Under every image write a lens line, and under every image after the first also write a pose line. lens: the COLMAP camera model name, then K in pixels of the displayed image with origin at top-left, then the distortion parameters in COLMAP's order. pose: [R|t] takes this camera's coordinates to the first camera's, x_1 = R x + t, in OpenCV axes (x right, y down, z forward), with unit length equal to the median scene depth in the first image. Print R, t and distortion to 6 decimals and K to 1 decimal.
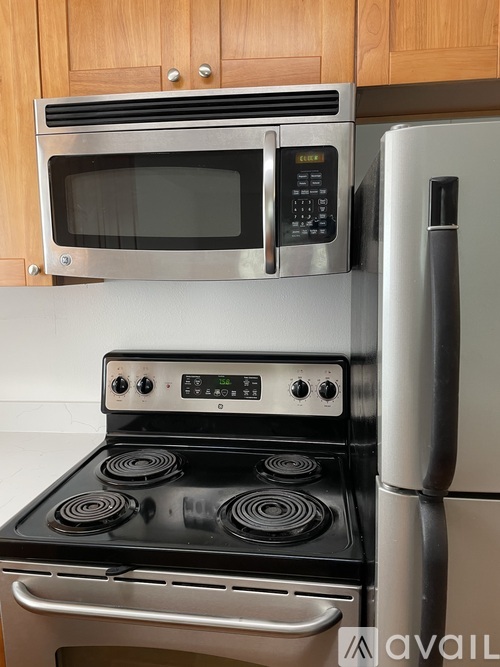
lens RADIAL K [[508.1, 0, 255.8], [0, 508.1, 326.0], [0, 0, 1]] dist [0.079286, -0.098501]
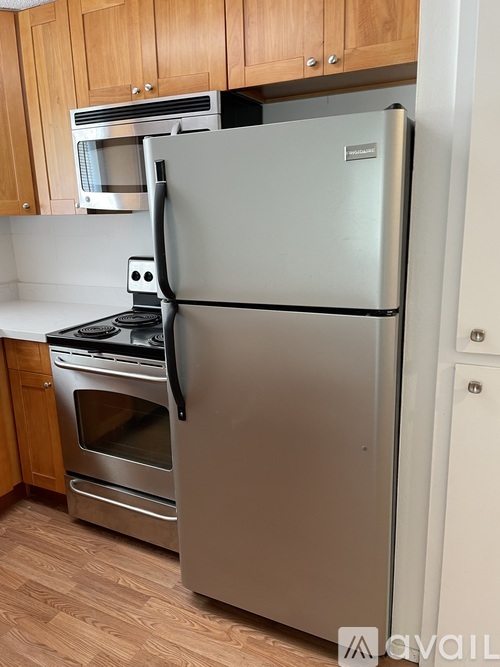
lens RADIAL K [[508.1, 0, 251.6], [0, 508.1, 334.9], [0, 0, 1]] dist [0.079286, -0.098501]
pose [[0.943576, 0.068711, -0.323948, 0.838022], [-0.025381, 0.990365, 0.136135, 0.088914], [0.330181, -0.120232, 0.936229, -0.609722]]
